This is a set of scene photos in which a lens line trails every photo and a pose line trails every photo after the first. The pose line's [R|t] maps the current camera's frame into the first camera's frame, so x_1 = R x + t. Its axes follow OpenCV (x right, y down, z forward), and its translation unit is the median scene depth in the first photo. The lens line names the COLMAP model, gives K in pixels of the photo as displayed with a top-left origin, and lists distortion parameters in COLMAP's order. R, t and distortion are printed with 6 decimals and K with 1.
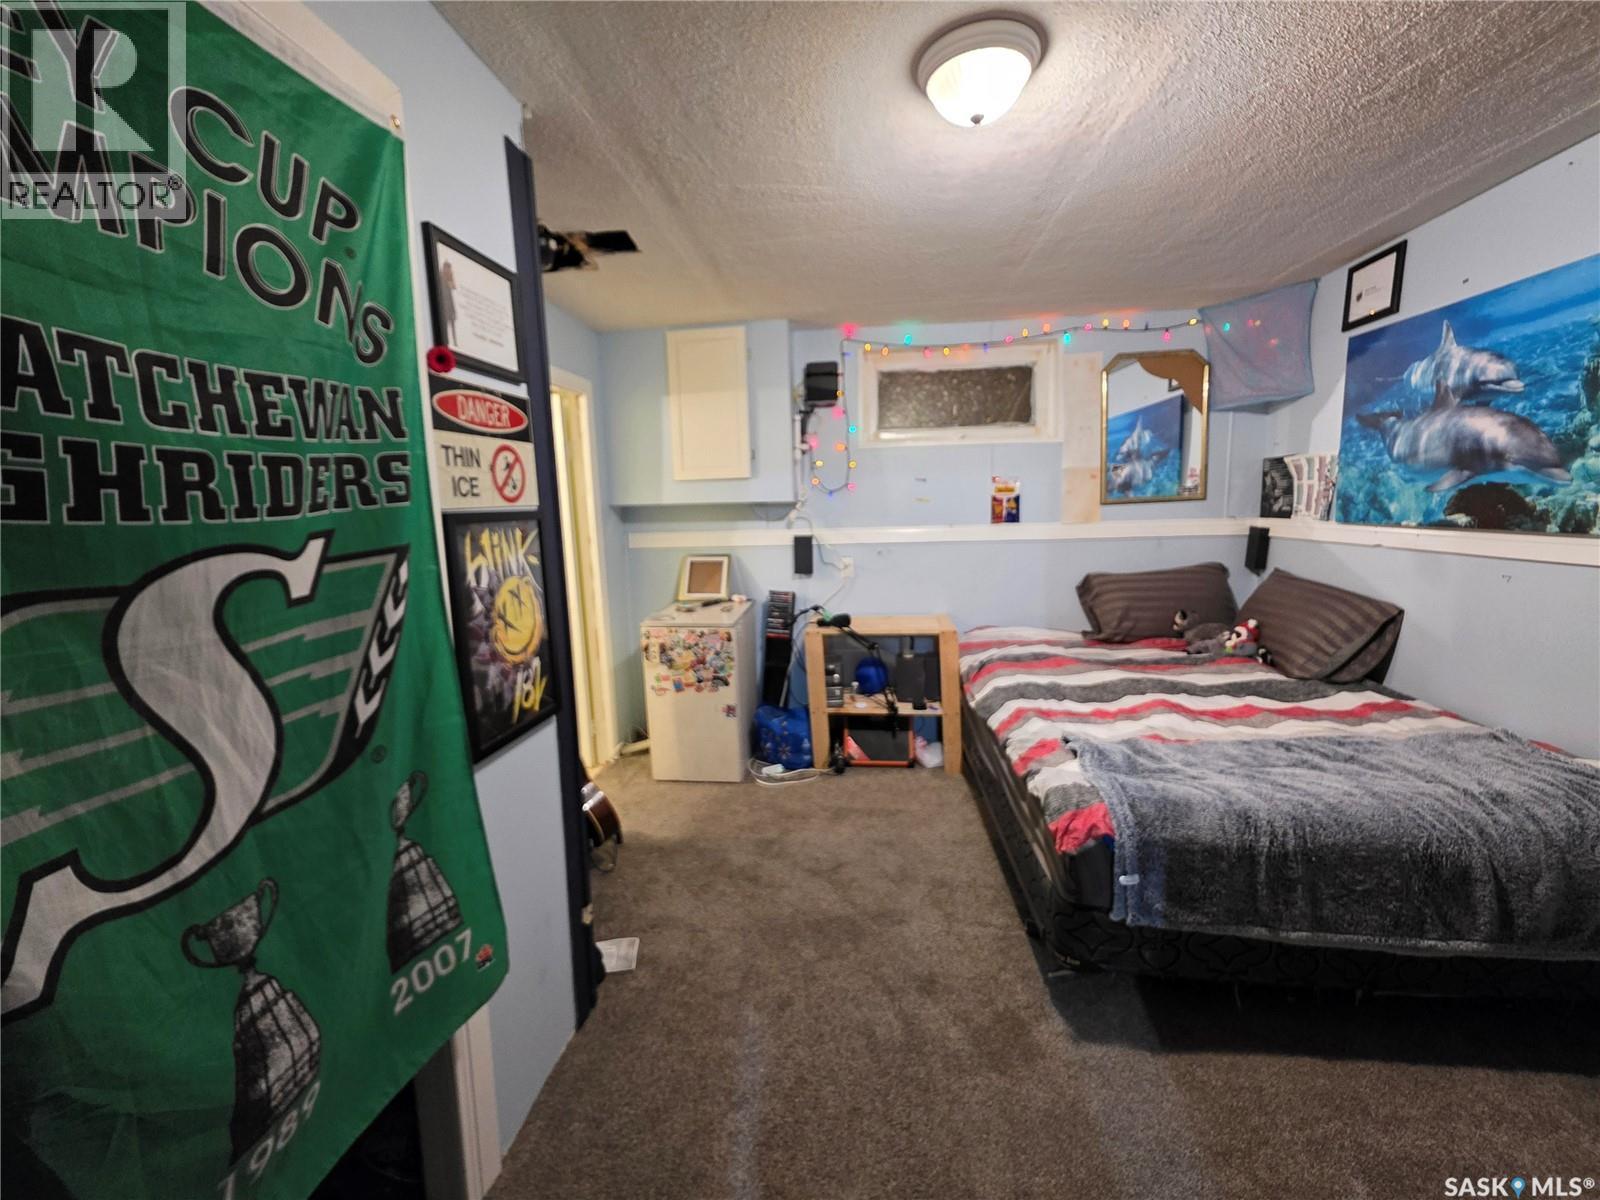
lens RADIAL K [[633.0, 0, 798.7], [0, 633.0, 591.3], [0, 0, 1]] dist [0.001567, 0.000485]
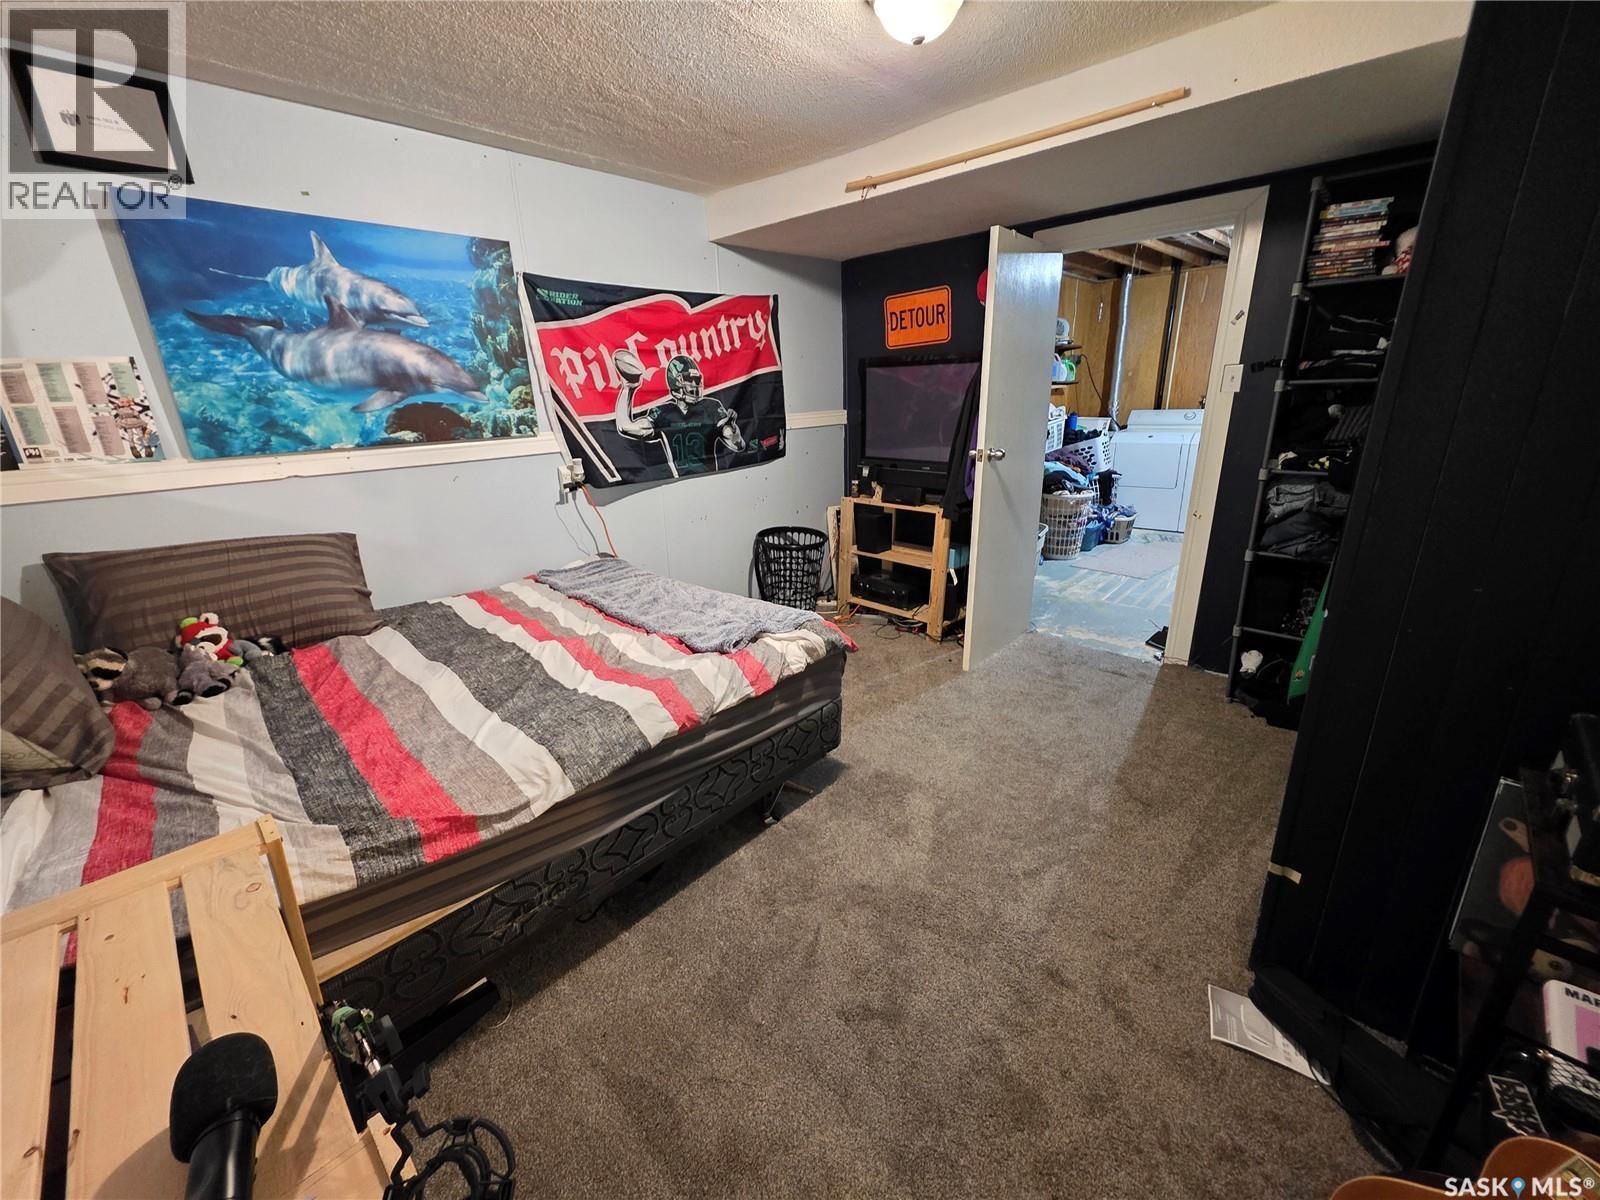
lens RADIAL K [[633.0, 0, 798.7], [0, 633.0, 591.3], [0, 0, 1]] dist [0.001567, 0.000485]
pose [[-0.793306, -0.135372, 0.593582, -0.230806], [0.136545, 0.910569, 0.390153, -0.208113], [-0.593313, 0.390562, -0.703876, 1.501341]]
